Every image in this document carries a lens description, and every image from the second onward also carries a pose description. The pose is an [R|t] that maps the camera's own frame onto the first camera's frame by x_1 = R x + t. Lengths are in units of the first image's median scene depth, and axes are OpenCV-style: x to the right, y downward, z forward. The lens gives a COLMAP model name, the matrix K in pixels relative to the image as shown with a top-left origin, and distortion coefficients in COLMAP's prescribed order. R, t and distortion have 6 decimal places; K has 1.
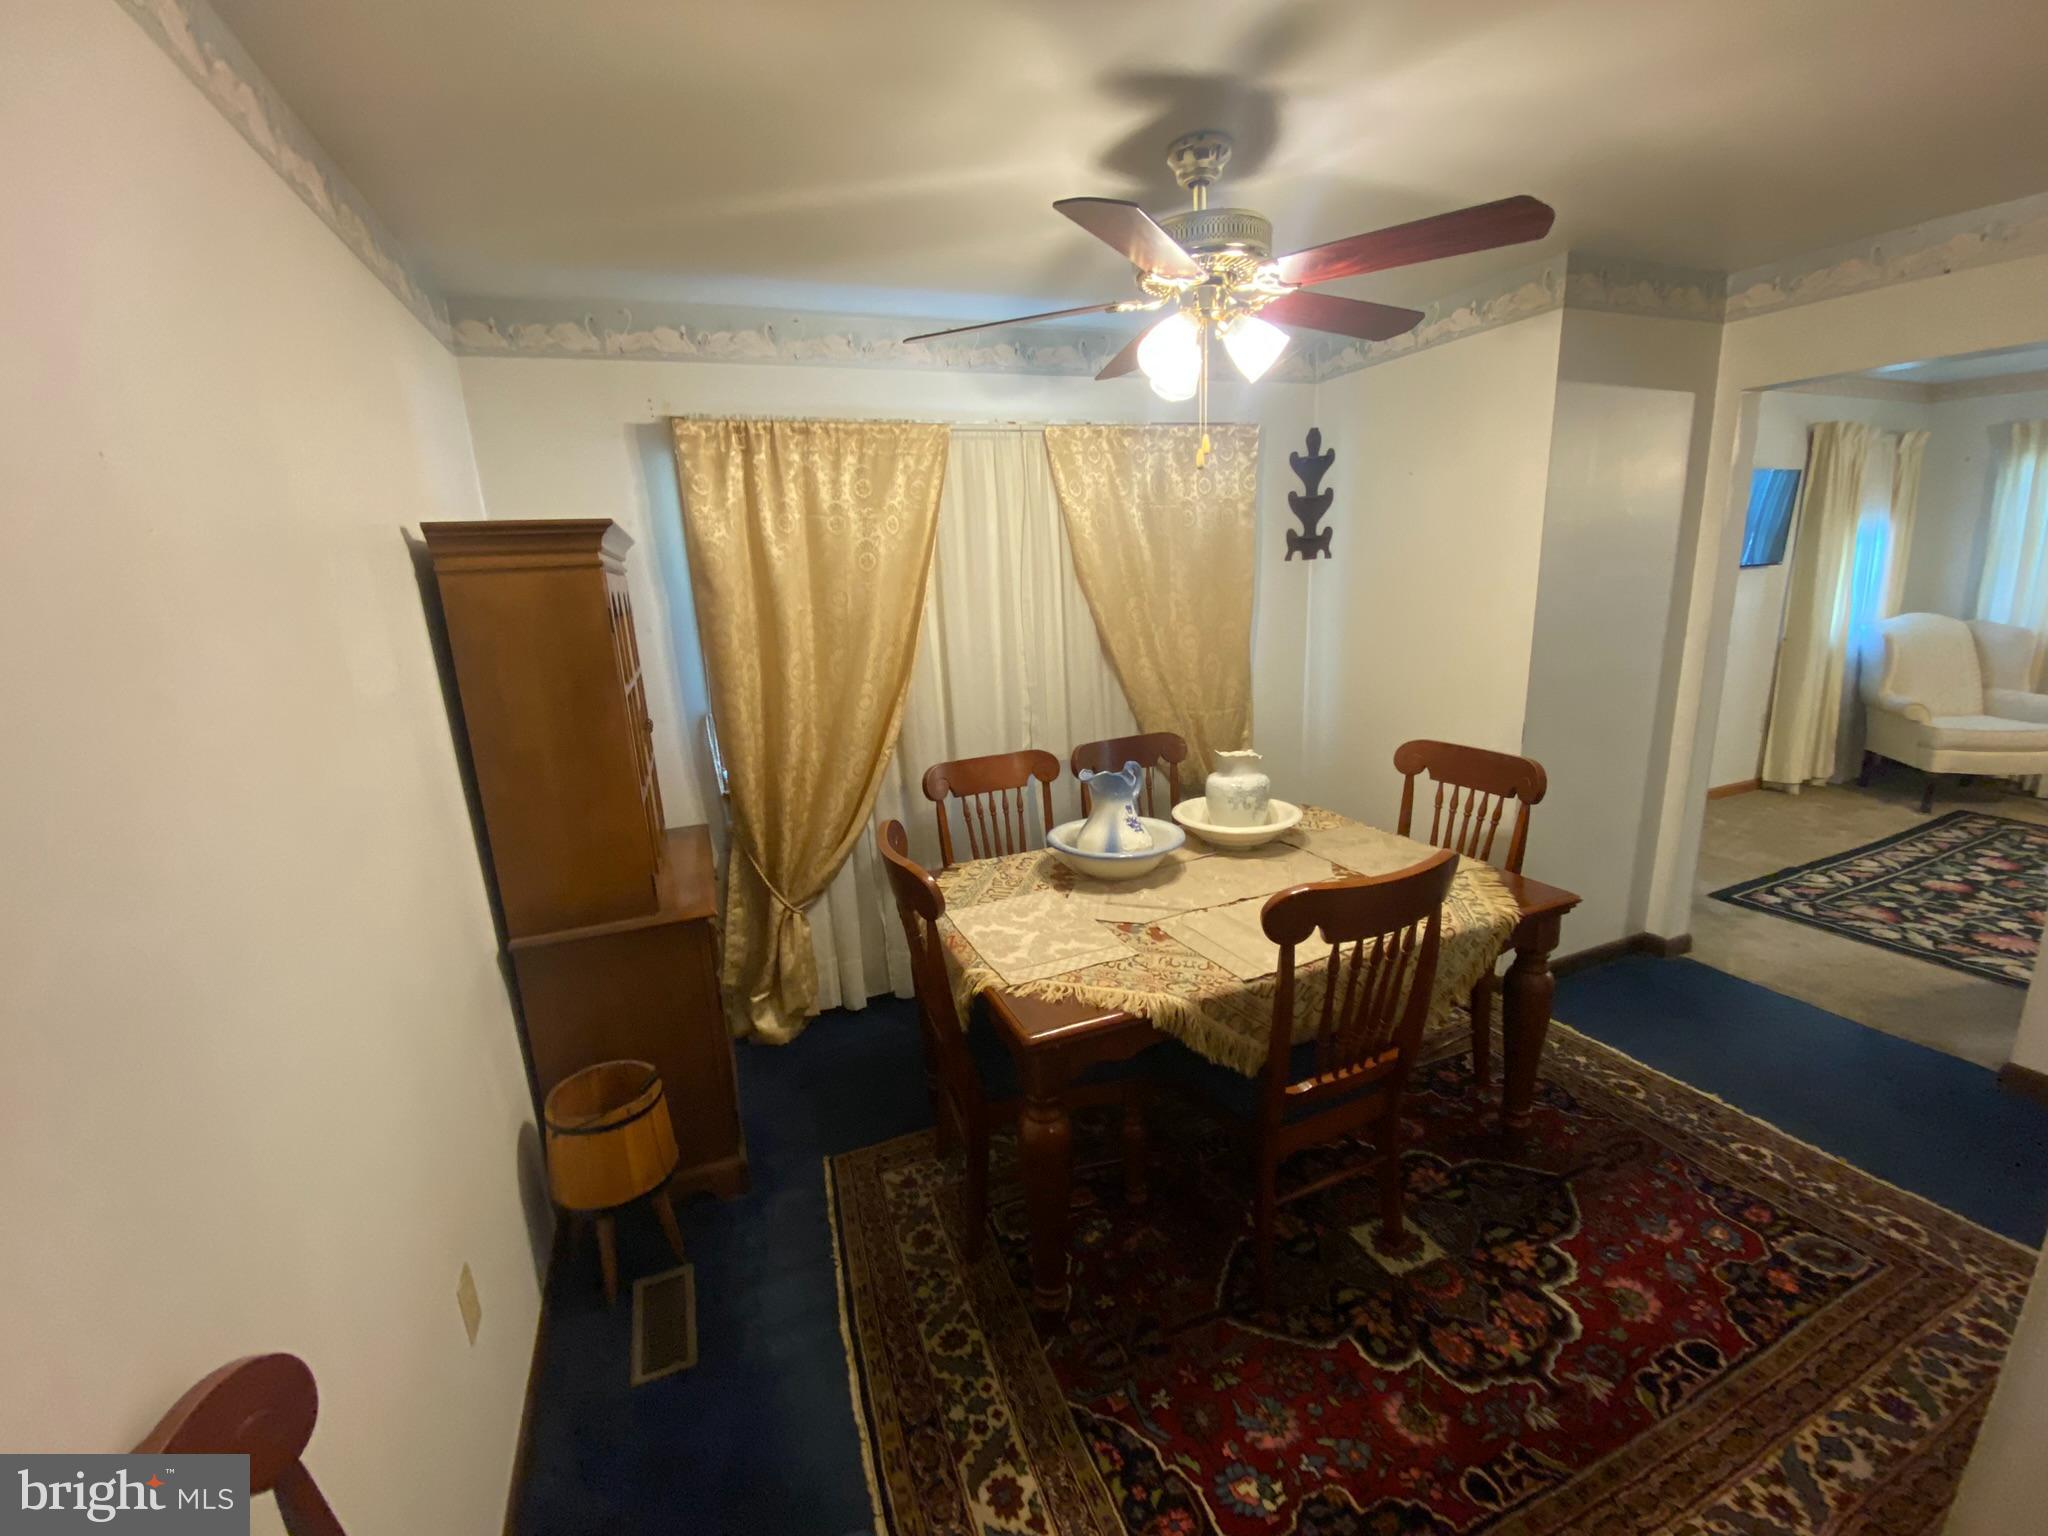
lens RADIAL K [[829.1, 0, 1010.8], [0, 829.1, 763.3], [0, 0, 1]] dist [-0.002296, -0.008471]
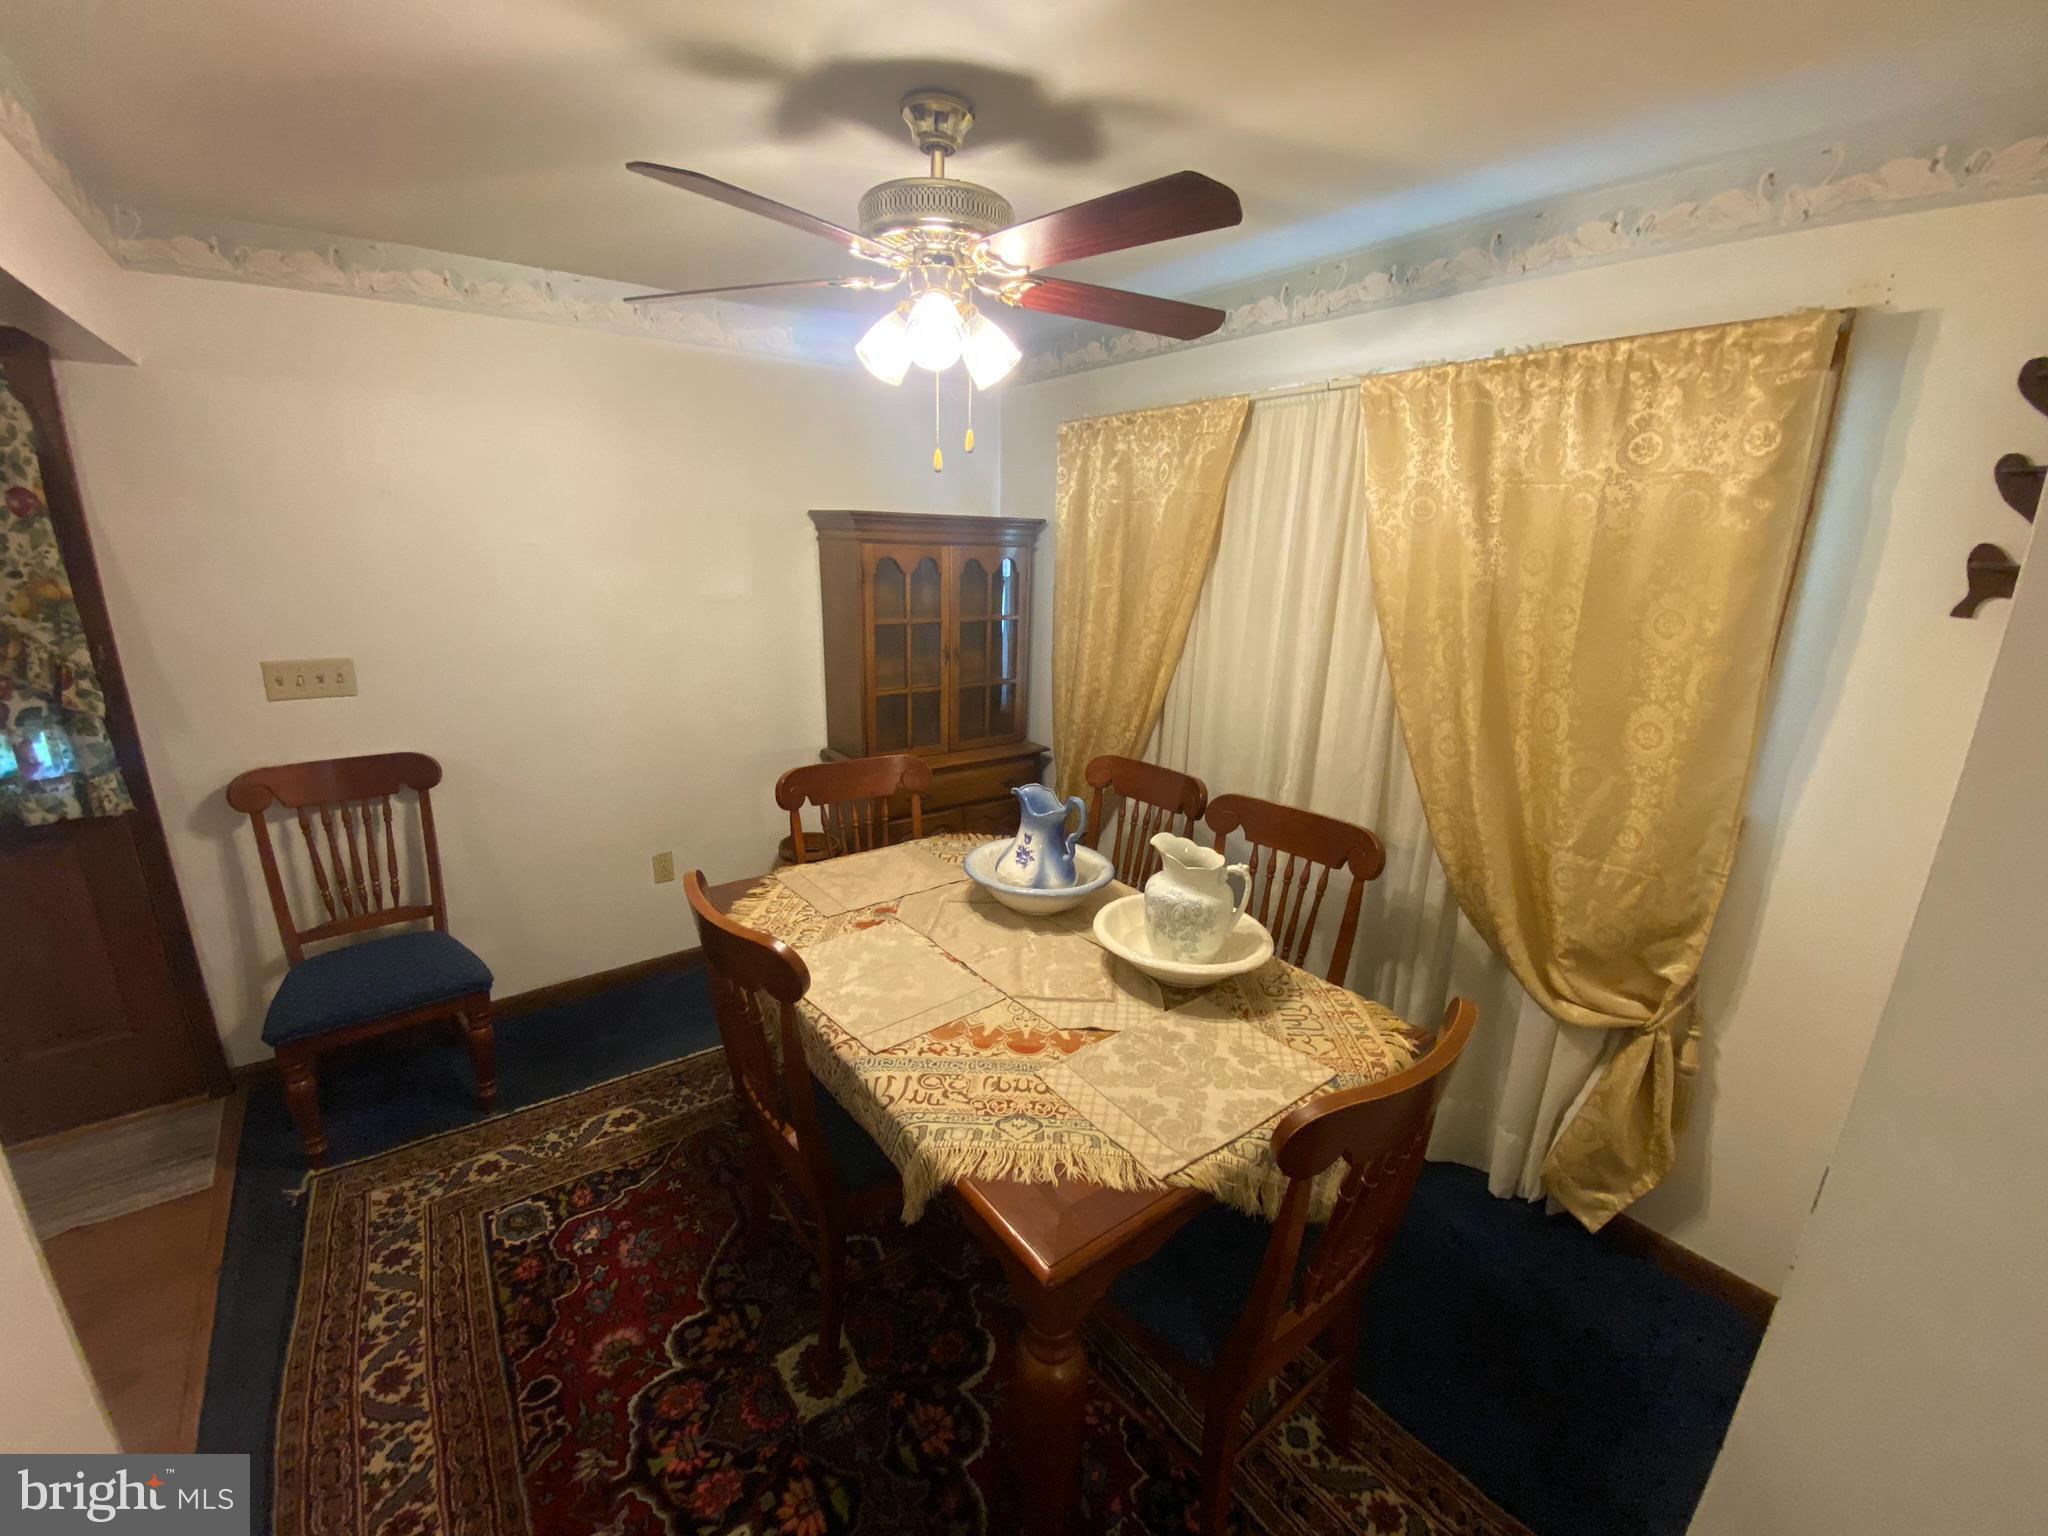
lens RADIAL K [[829.1, 0, 1011.0], [0, 829.1, 766.9], [0, 0, 1]] dist [-0.002296, -0.008471]
pose [[0.267575, 0.309264, -0.912557, 1.319423], [-0.257506, 0.935594, 0.241567, -0.322806], [0.928490, 0.170352, 0.329979, 0.934141]]
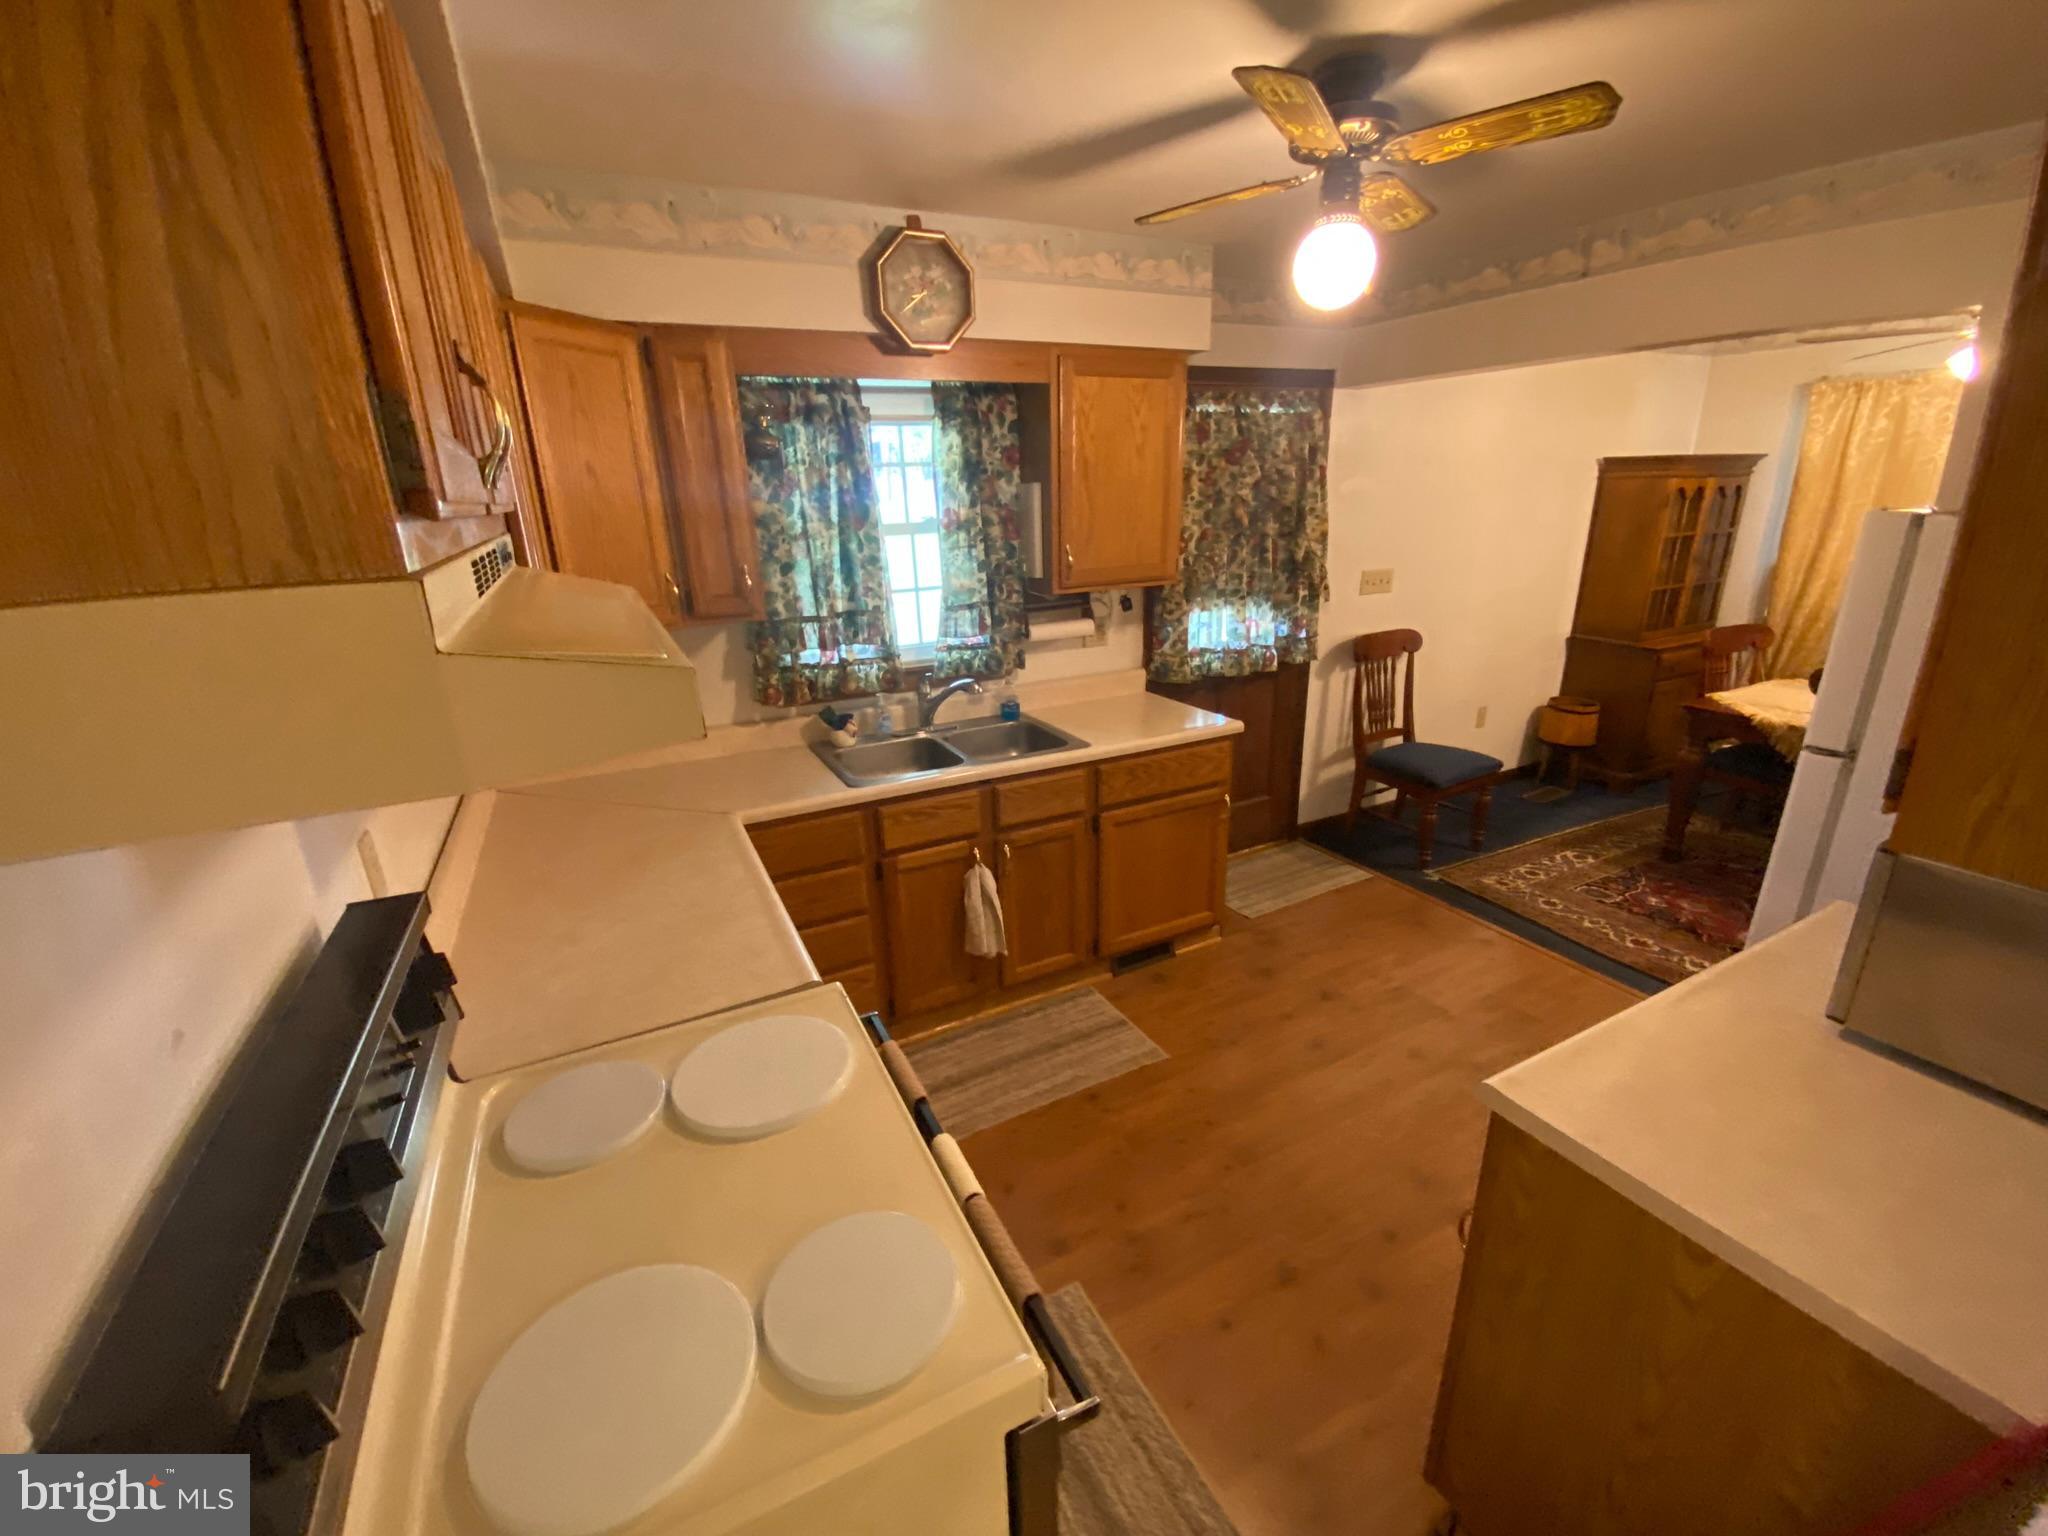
lens RADIAL K [[829.1, 0, 1018.1], [0, 829.1, 769.5], [0, 0, 1]] dist [-0.002296, -0.008471]
pose [[0.088757, 0.377084, -0.921917, 1.903925], [-0.202836, 0.913018, 0.353916, 0.065725], [0.975182, 0.155586, 0.157523, -1.057964]]
